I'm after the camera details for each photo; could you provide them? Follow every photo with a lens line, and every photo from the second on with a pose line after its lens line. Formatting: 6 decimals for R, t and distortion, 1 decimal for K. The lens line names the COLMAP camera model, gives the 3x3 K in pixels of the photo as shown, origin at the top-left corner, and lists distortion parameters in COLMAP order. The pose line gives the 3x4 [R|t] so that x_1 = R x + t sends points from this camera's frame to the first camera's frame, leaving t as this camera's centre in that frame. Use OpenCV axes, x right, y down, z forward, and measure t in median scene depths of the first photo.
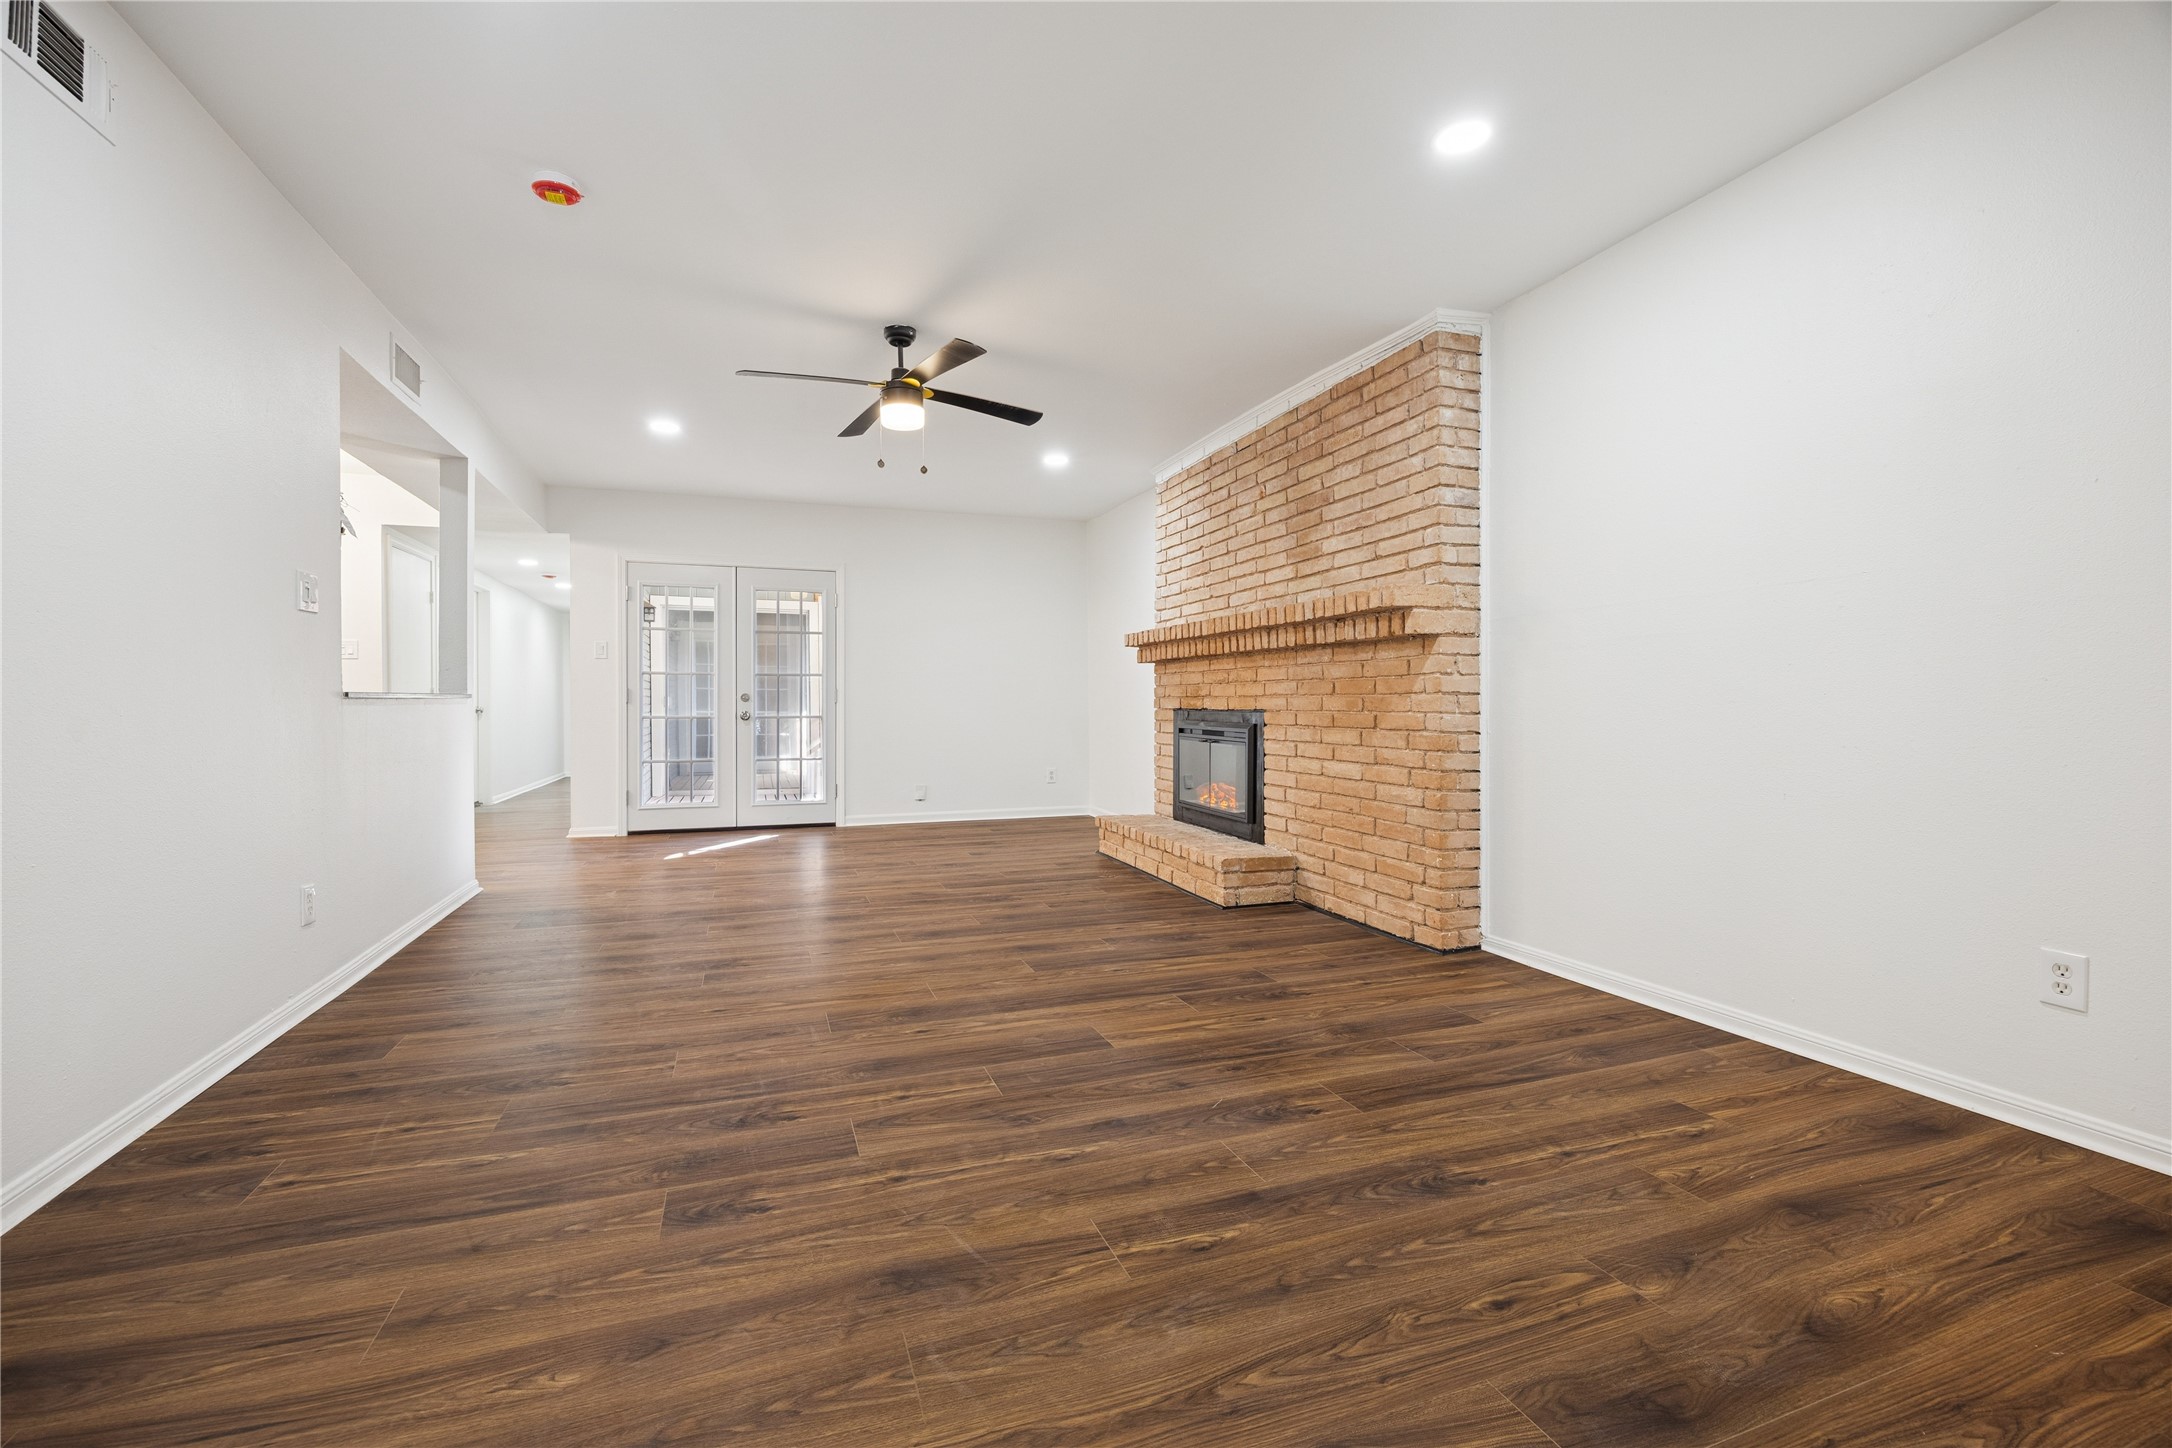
lens RADIAL K [[914.2, 0, 1079.8], [0, 914.2, 714.9], [0, 0, 1]] dist [0.001267, 0.000089]
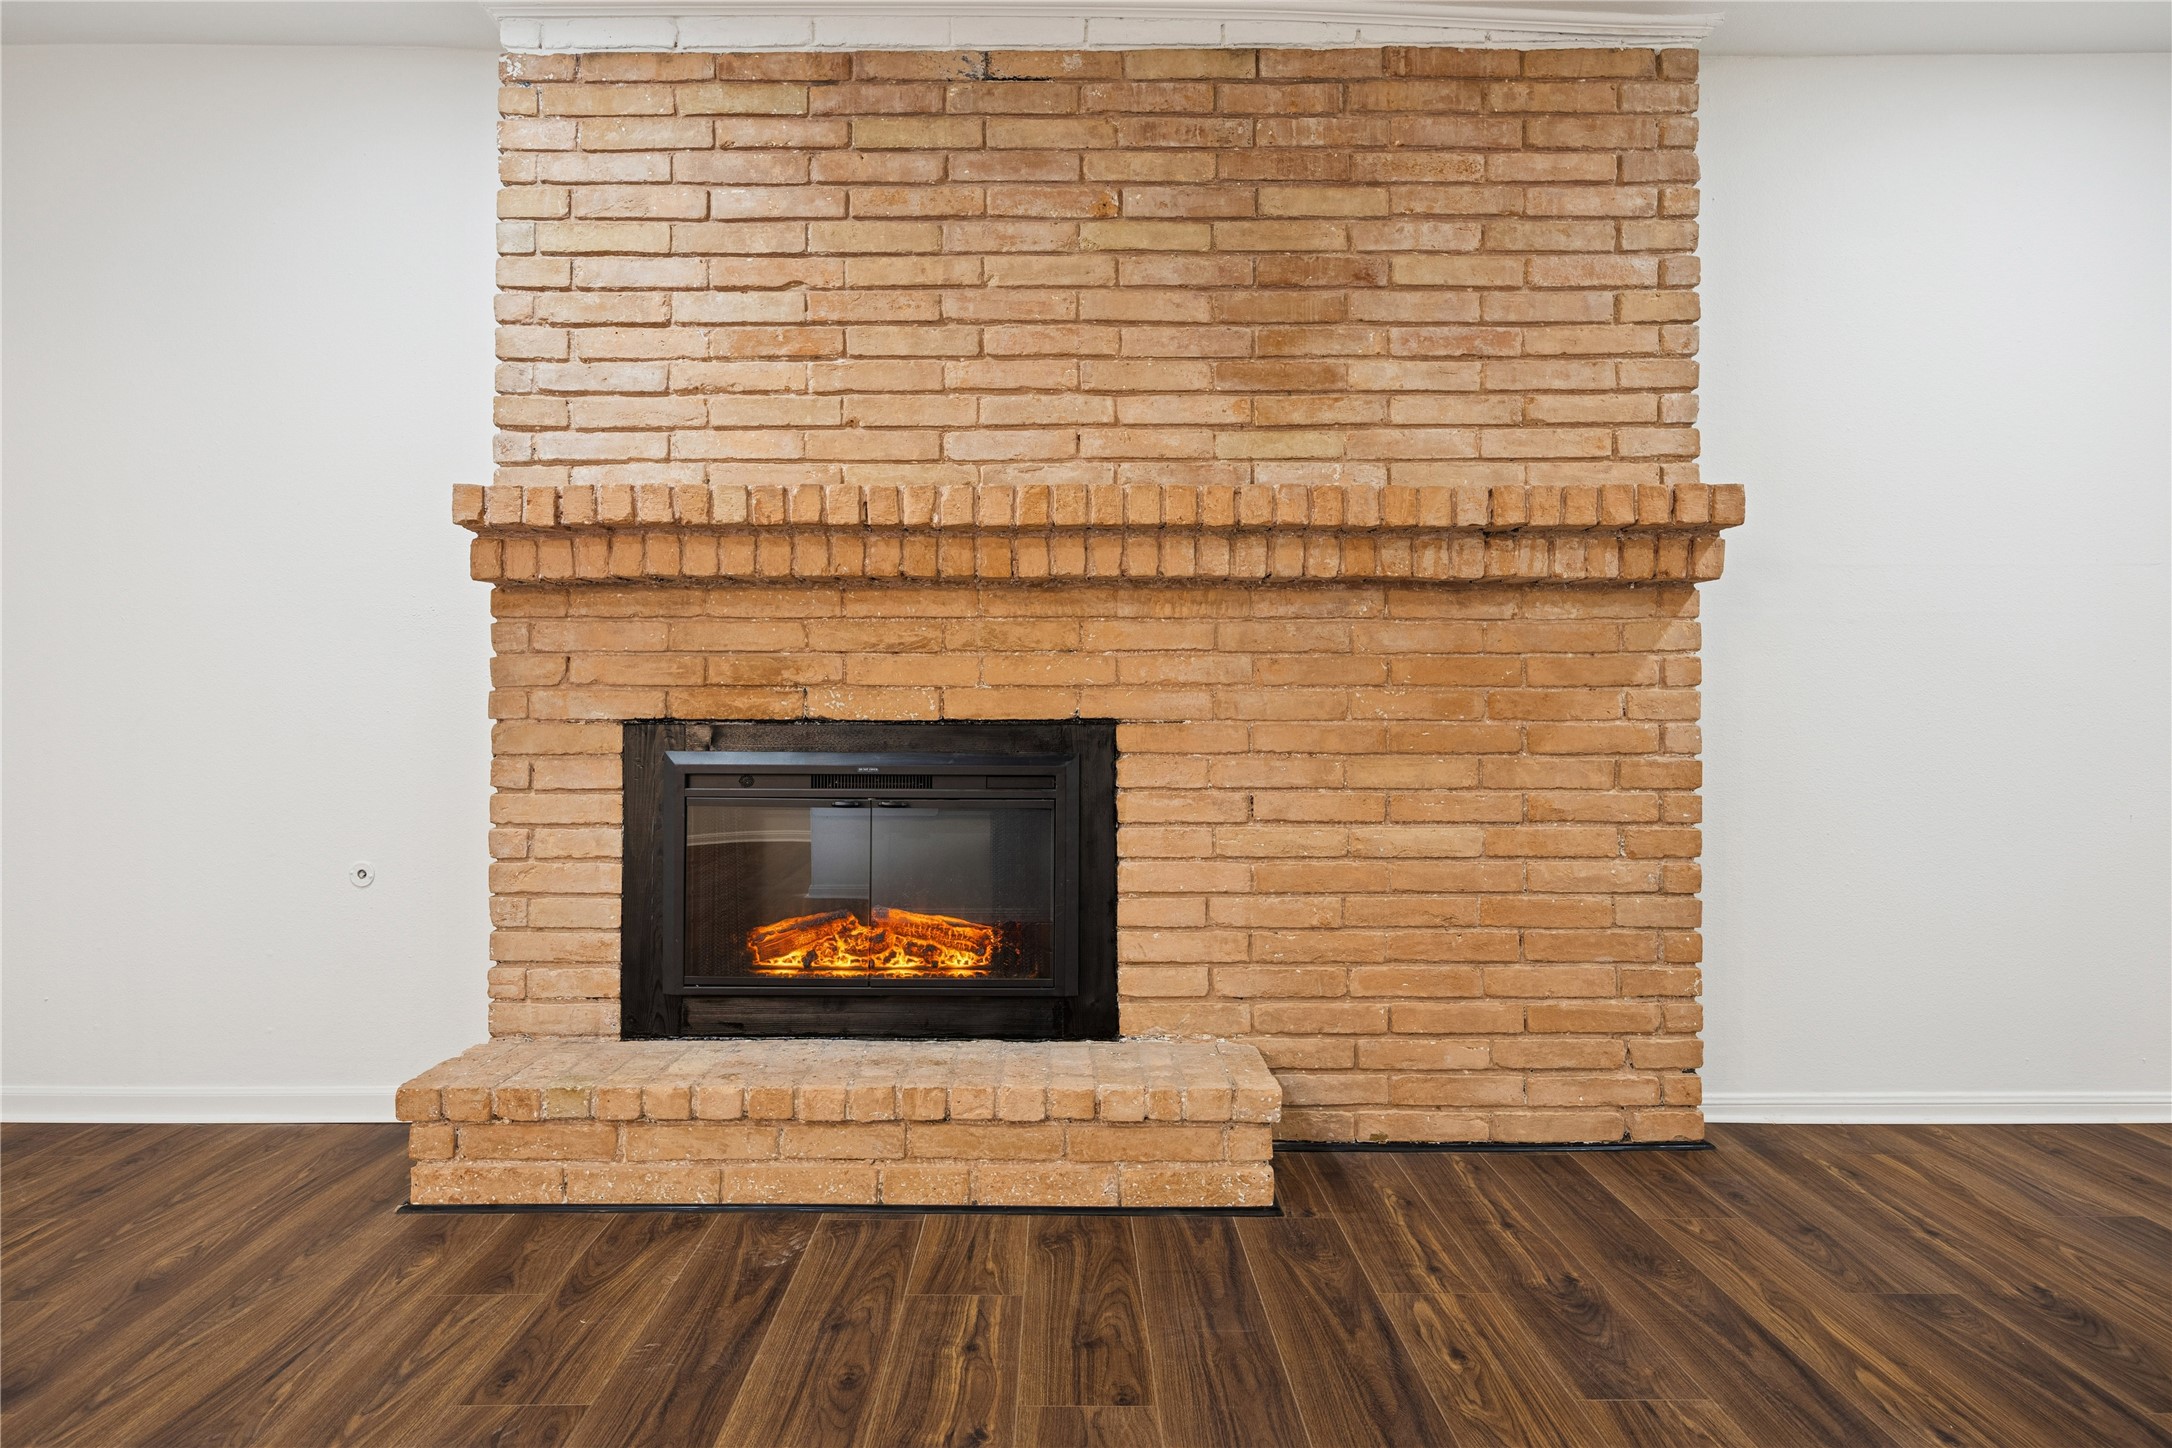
lens RADIAL K [[1423.5, 0, 1083.6], [0, 1423.5, 712.0], [0, 0, 1]] dist [0.017435, 0.002298]
pose [[0.330356, 0.006779, 0.943832, -0.475952], [0.011456, 0.999872, -0.011192, -0.002068], [-0.943787, 0.014509, 0.330236, 0.890067]]
